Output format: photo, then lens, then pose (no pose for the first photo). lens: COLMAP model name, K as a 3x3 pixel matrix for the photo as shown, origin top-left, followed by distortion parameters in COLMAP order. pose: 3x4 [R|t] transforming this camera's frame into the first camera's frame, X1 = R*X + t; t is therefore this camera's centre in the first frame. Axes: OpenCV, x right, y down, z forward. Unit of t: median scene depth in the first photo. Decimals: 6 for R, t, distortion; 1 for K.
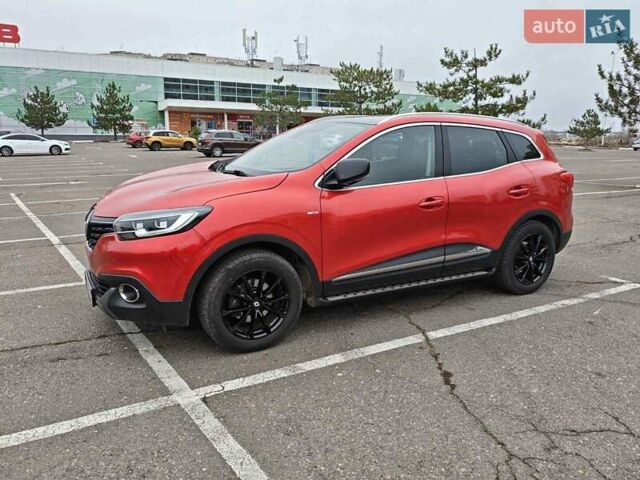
lens RADIAL K [[489.2, 0, 320.0], [0, 489.2, 240.0], [0, 0, 1]] dist [0.041788, -0.064272]
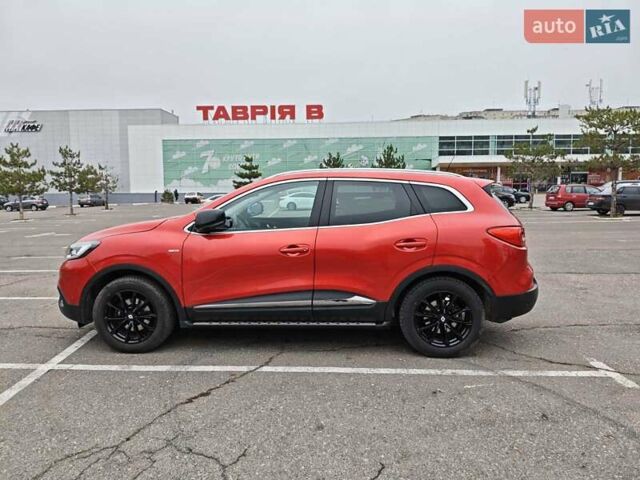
lens RADIAL K [[504.1, 0, 330.3], [0, 504.1, 225.3], [0, 0, 1]] dist [0.051562, -0.080704]
pose [[0.834597, 0.018220, -0.550559, 0.269158], [-0.095092, 0.989214, -0.111415, -0.003219], [0.542591, 0.145341, 0.827328, 0.028282]]
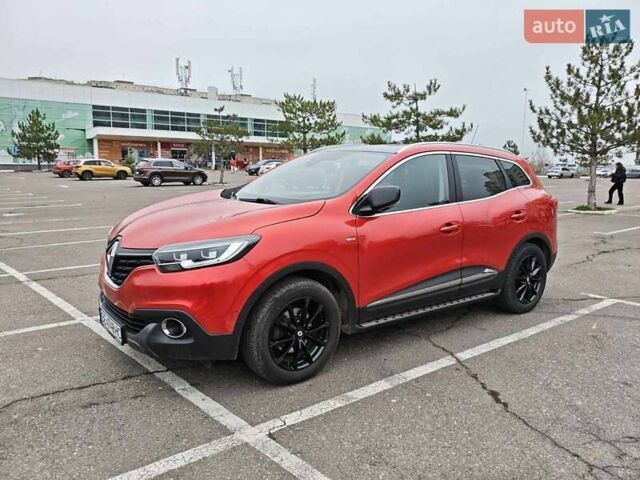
lens RADIAL K [[489.2, 0, 320.0], [0, 489.2, 240.0], [0, 0, 1]] dist [0.041788, -0.064272]
pose [[0.989789, -0.021750, 0.140874, -0.056437], [0.029790, 0.998030, -0.055218, -0.000194], [-0.139396, 0.058851, 0.988486, 0.003482]]
